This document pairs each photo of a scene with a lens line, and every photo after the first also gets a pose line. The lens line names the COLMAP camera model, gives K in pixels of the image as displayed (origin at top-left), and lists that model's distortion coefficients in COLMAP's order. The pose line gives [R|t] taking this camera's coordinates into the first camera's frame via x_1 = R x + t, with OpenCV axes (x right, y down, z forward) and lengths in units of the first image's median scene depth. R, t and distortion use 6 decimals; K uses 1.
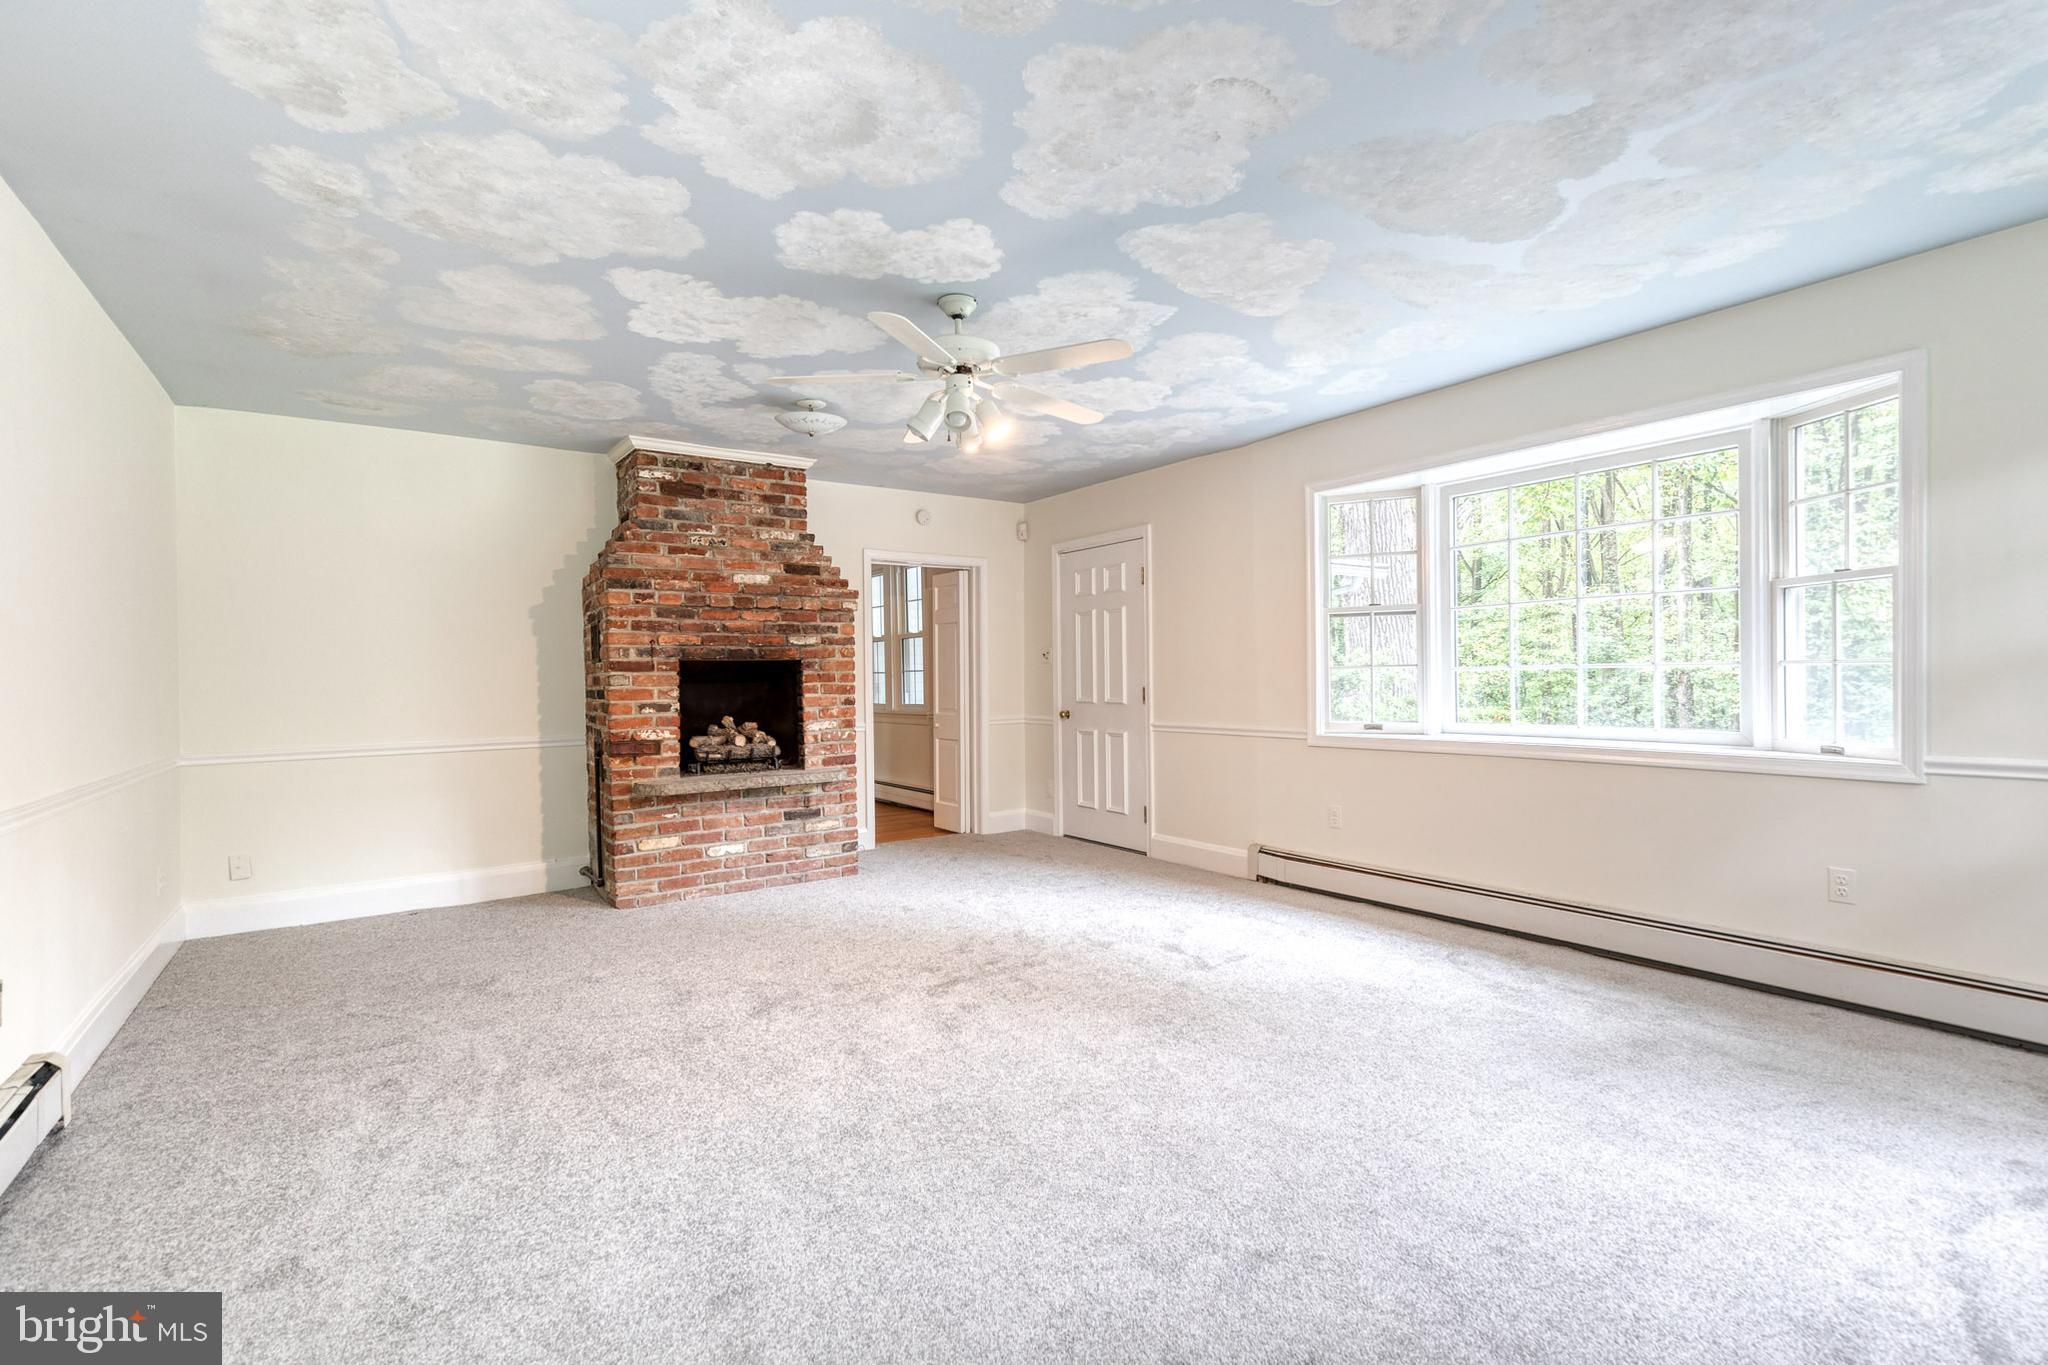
lens RADIAL K [[926.9, 0, 1037.4], [0, 926.9, 680.2], [0, 0, 1]] dist [0.011336, -0.000323]
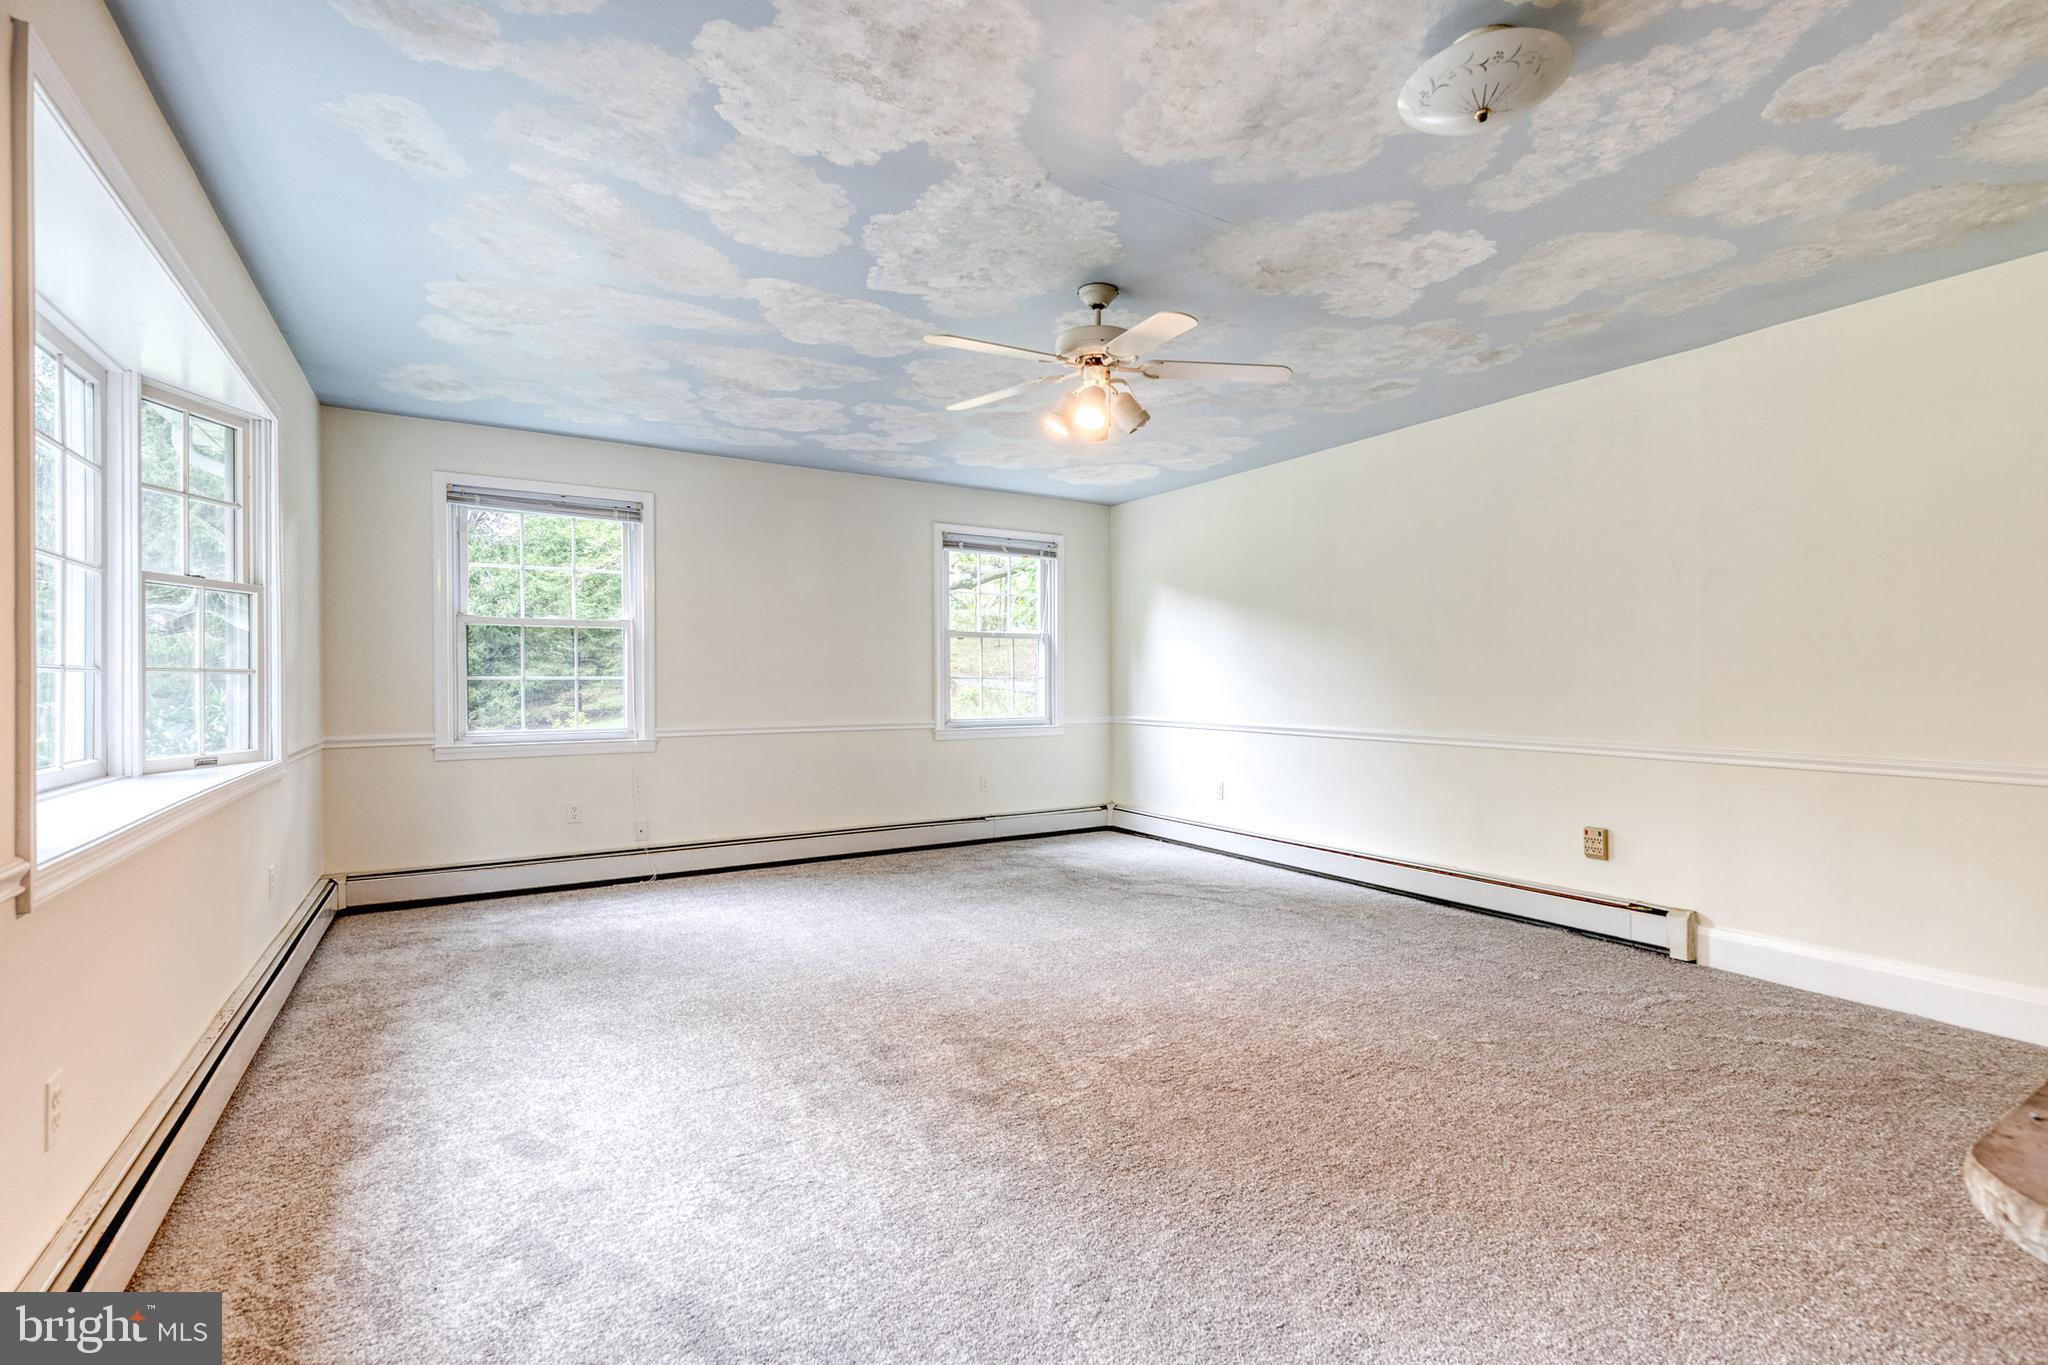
lens RADIAL K [[926.9, 0, 1037.4], [0, 926.9, 680.2], [0, 0, 1]] dist [0.011336, -0.000323]
pose [[-0.998497, 0.013306, 0.053163, -0.063101], [0.013518, 0.999902, 0.003634, -0.000190], [-0.053110, 0.004347, -0.998579, 1.831384]]
